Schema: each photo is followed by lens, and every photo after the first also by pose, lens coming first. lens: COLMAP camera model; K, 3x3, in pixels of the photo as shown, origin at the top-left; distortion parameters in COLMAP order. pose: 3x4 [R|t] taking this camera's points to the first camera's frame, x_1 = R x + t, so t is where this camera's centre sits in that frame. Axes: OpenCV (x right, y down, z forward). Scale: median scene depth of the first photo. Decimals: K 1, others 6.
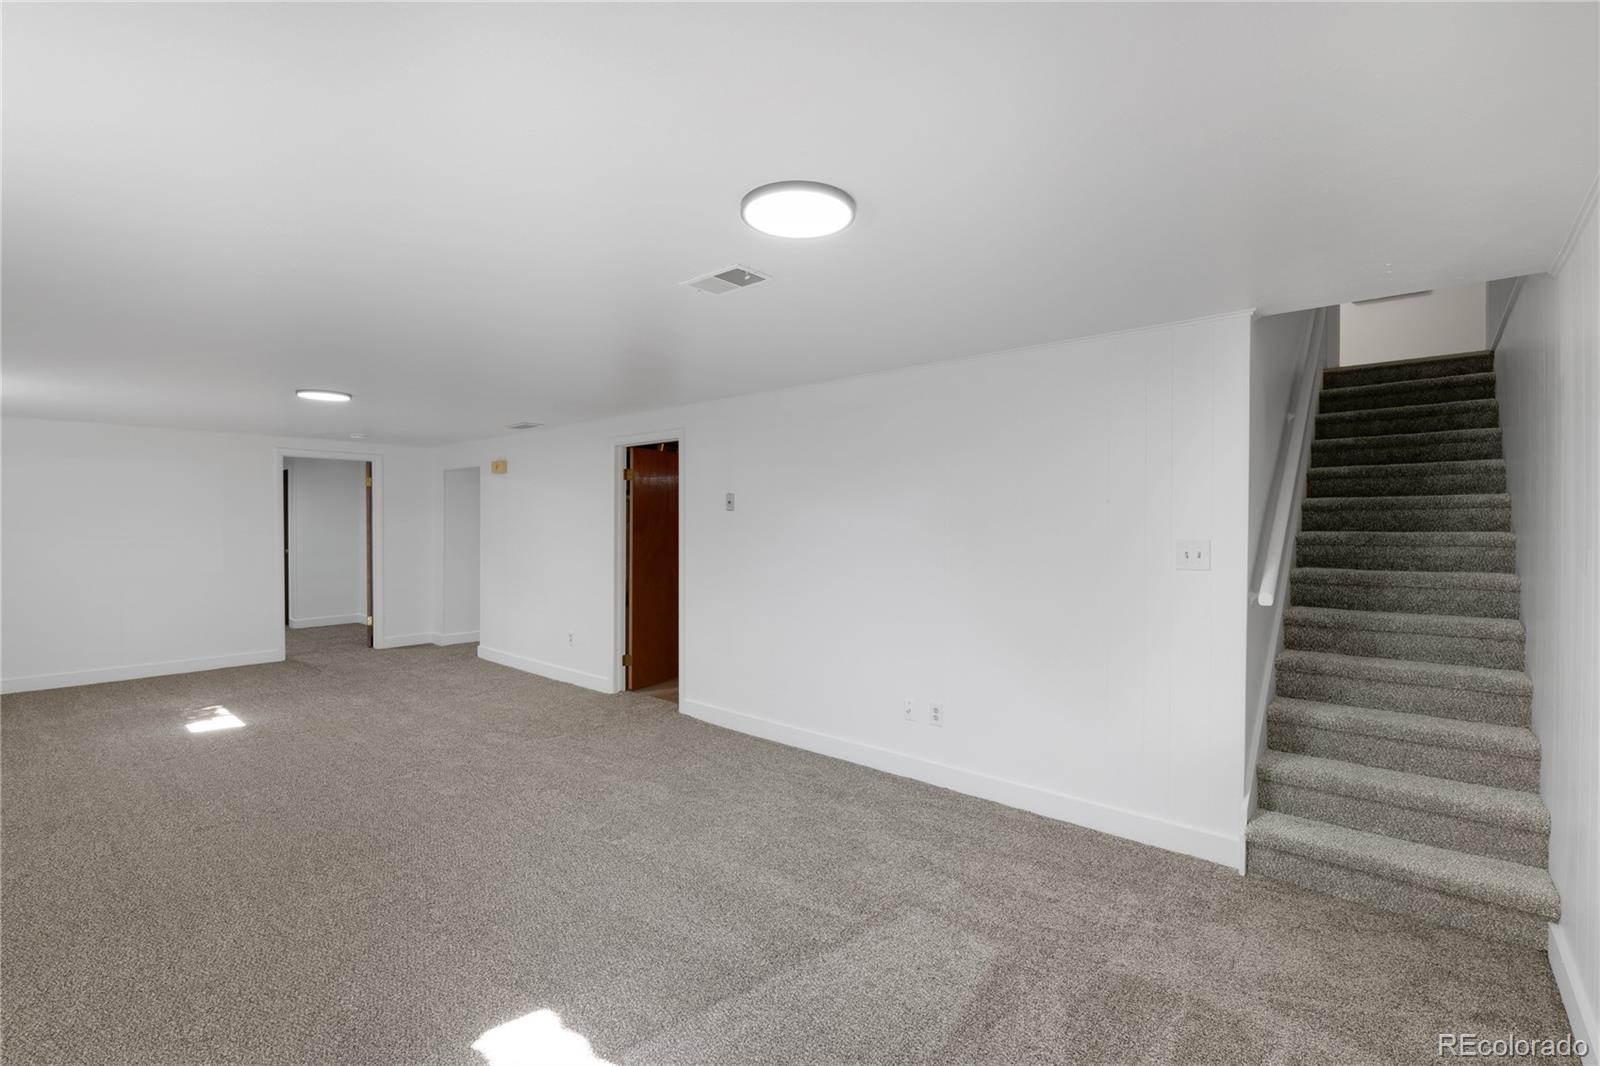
lens RADIAL K [[696.7, 0, 803.7], [0, 696.7, 528.7], [0, 0, 1]] dist [-0.002516, -0.007556]
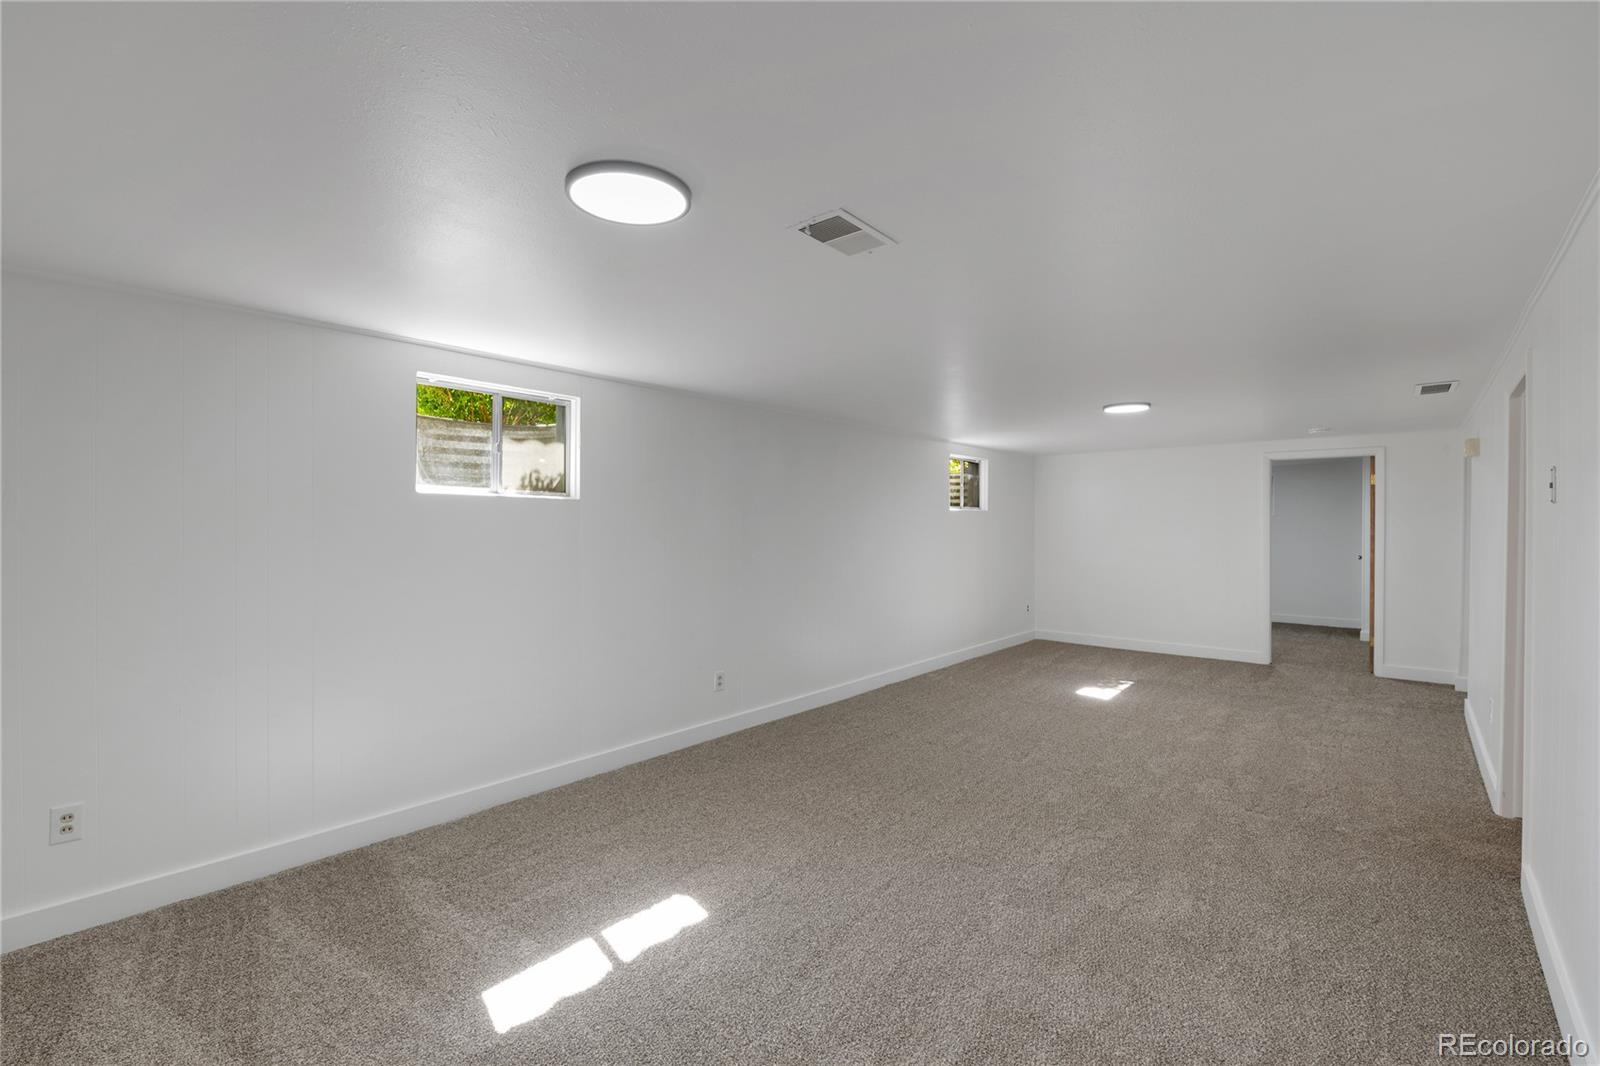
lens RADIAL K [[696.7, 0, 803.7], [0, 696.7, 528.7], [0, 0, 1]] dist [-0.002516, -0.007556]
pose [[0.017724, 0.009242, -0.999800, 0.357946], [-0.014894, 0.999849, 0.008978, -0.005983], [0.999732, 0.014732, 0.017859, 0.472267]]
